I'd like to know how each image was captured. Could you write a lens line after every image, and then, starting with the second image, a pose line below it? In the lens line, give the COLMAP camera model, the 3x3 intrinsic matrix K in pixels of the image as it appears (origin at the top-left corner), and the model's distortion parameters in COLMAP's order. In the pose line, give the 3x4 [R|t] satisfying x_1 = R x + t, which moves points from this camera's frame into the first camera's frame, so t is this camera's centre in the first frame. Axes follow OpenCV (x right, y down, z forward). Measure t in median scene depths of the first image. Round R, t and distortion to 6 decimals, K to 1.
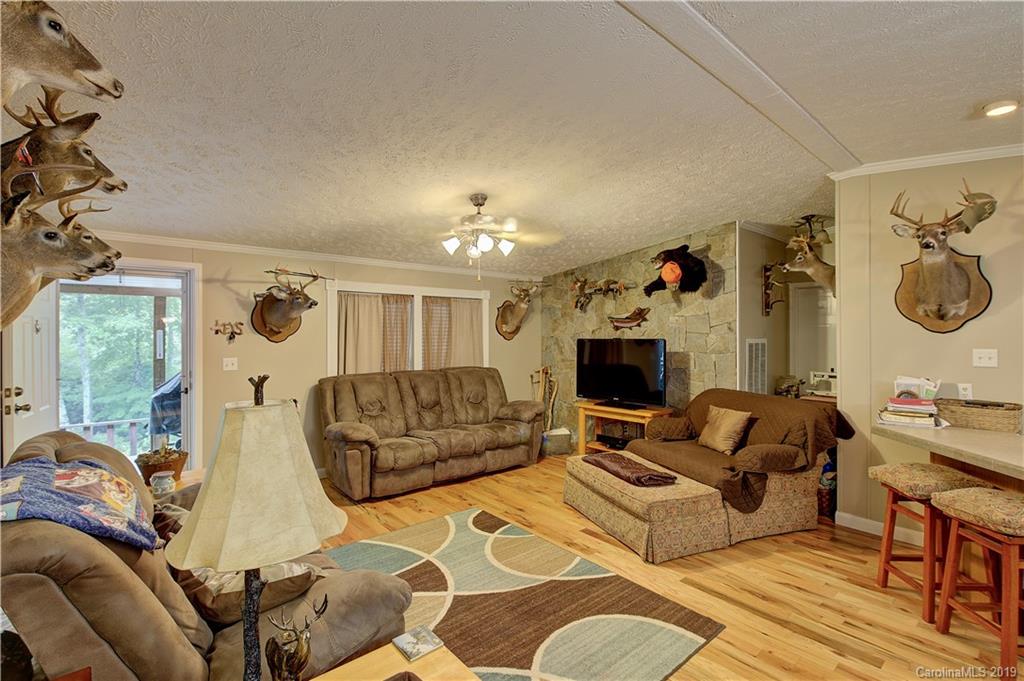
lens RADIAL K [[469.8, 0, 506.4], [0, 469.8, 333.2], [0, 0, 1]] dist [-0.017197, 0.000244]
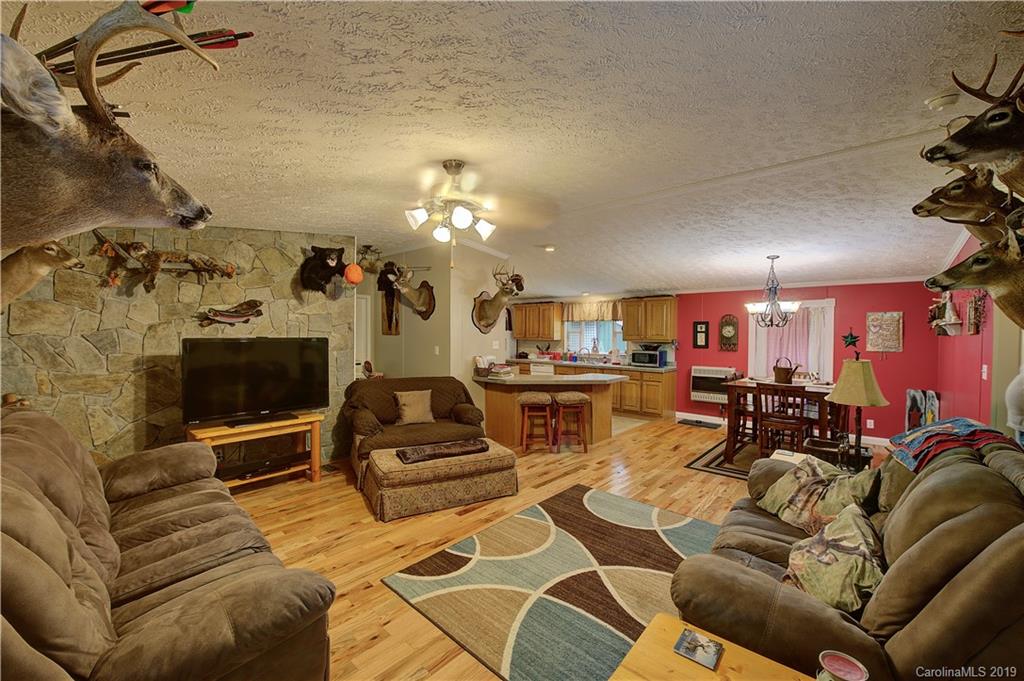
lens RADIAL K [[413.6, 0, 514.5], [0, 413.6, 346.8], [0, 0, 1]] dist [-0.011082, -0.000888]
pose [[-0.159843, -0.027089, 0.986771, -0.620607], [-0.006995, 0.999629, 0.026309, 0.006677], [-0.987118, -0.002697, -0.159973, 0.812048]]
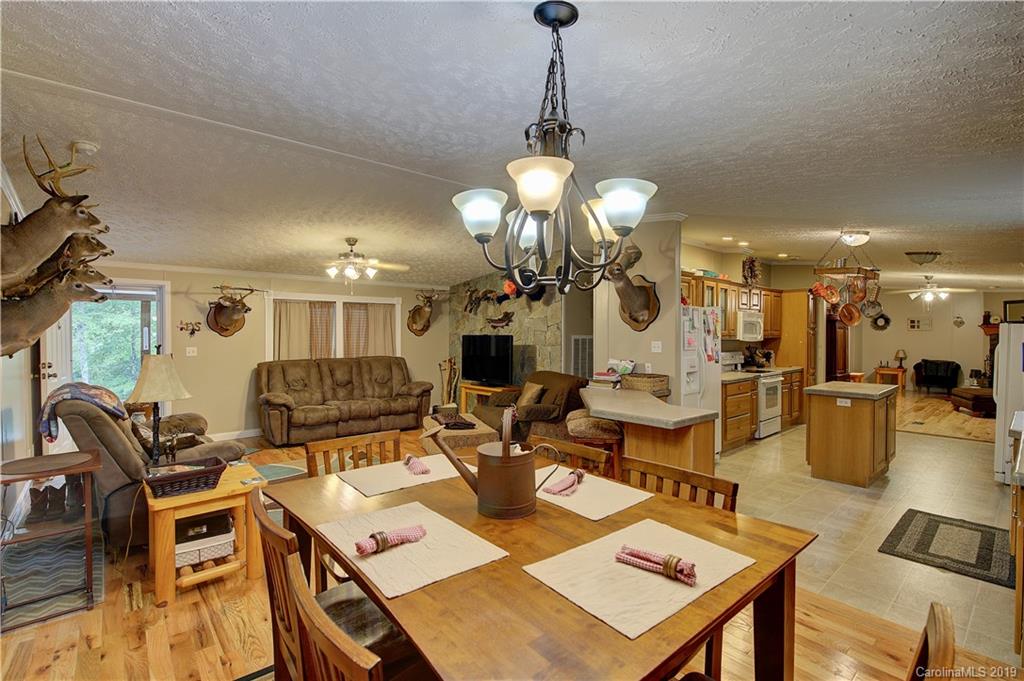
lens RADIAL K [[469.8, 0, 508.7], [0, 469.8, 338.0], [0, 0, 1]] dist [-0.017197, 0.000244]
pose [[0.999973, 0.003287, 0.006535, 0.344316], [-0.003382, 0.999887, 0.014640, 0.000385], [-0.006486, -0.014662, 0.999871, -0.399896]]
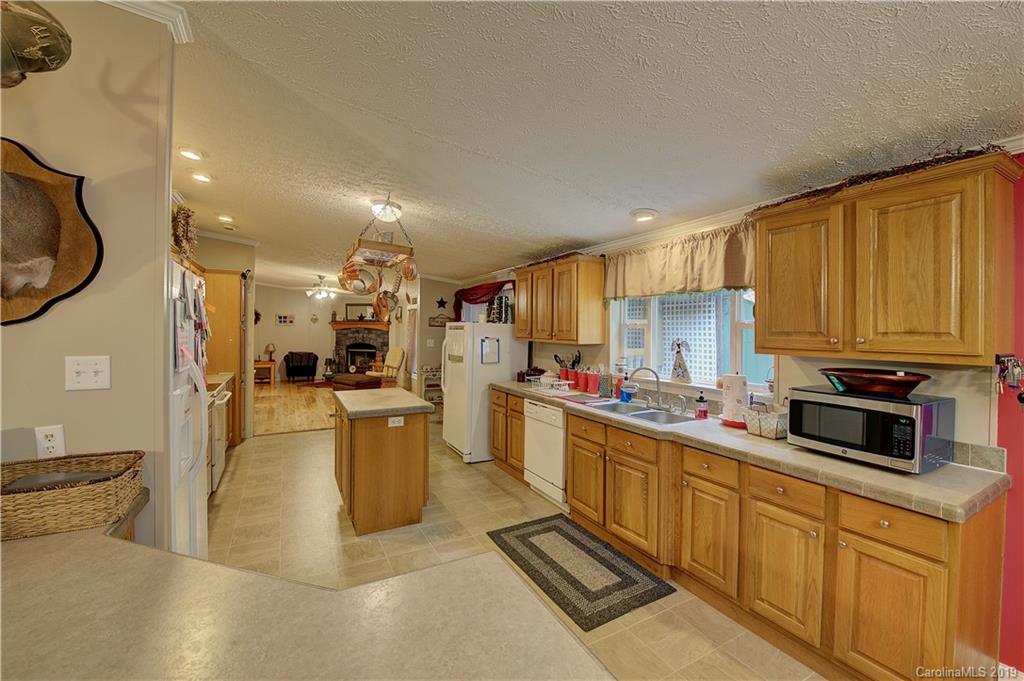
lens RADIAL K [[413.6, 0, 512.6], [0, 413.6, 330.7], [0, 0, 1]] dist [-0.011082, -0.000888]
pose [[0.198615, 0.001861, 0.980076, 0.447905], [-0.013200, 0.999913, 0.000776, -0.000643], [-0.979989, -0.013091, 0.198622, 0.285437]]
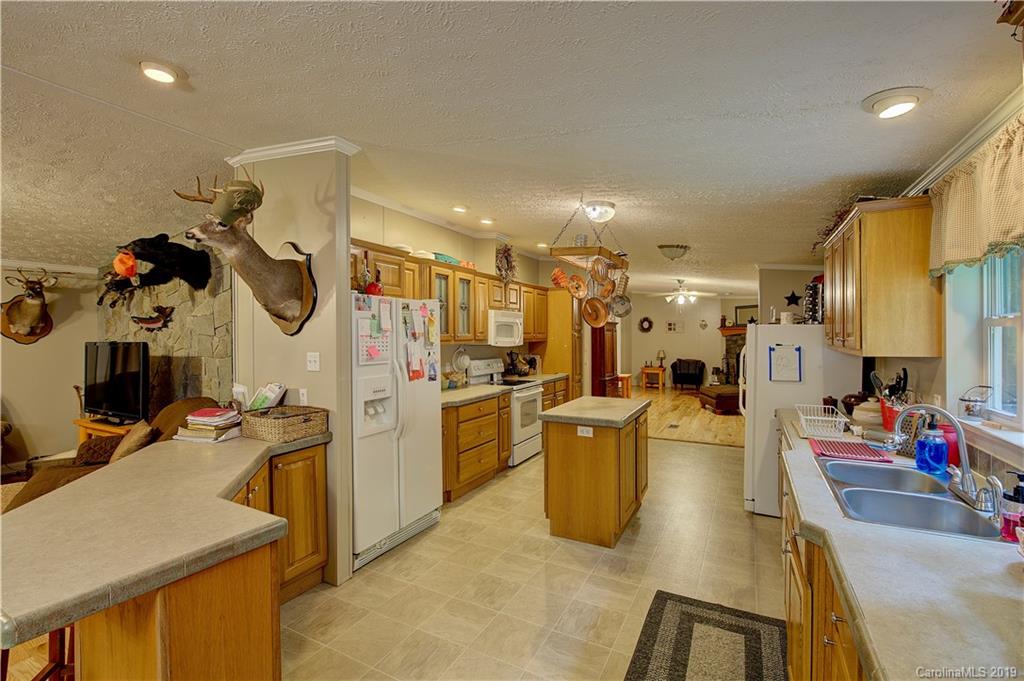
lens RADIAL K [[445.1, 0, 515.4], [0, 445.1, 338.9], [0, 0, 1]] dist [-0.011175, -0.001339]
pose [[0.927833, -0.004870, 0.372965, 0.717170], [0.001186, 0.999948, 0.010106, -0.001214], [-0.372995, -0.008934, 0.927790, -0.003833]]
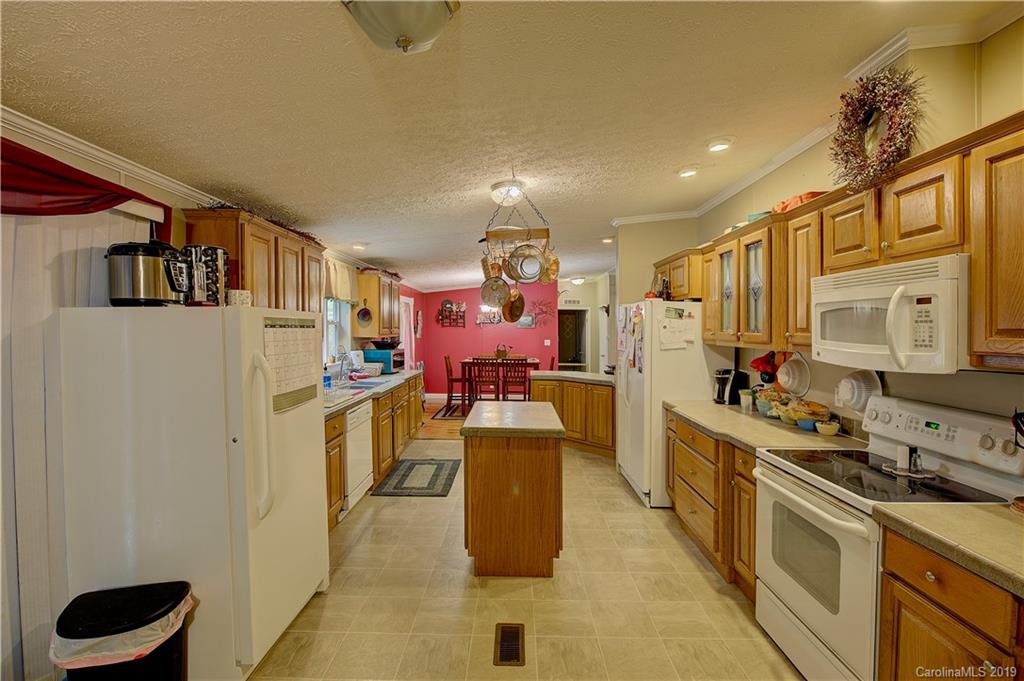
lens RADIAL K [[445.1, 0, 508.5], [0, 445.1, 336.7], [0, 0, 1]] dist [-0.011175, -0.001339]
pose [[-0.661091, 0.004064, -0.750295, 1.677117], [-0.010899, 0.999828, 0.015019, 0.000218], [0.750227, 0.018106, -0.660933, 1.123604]]
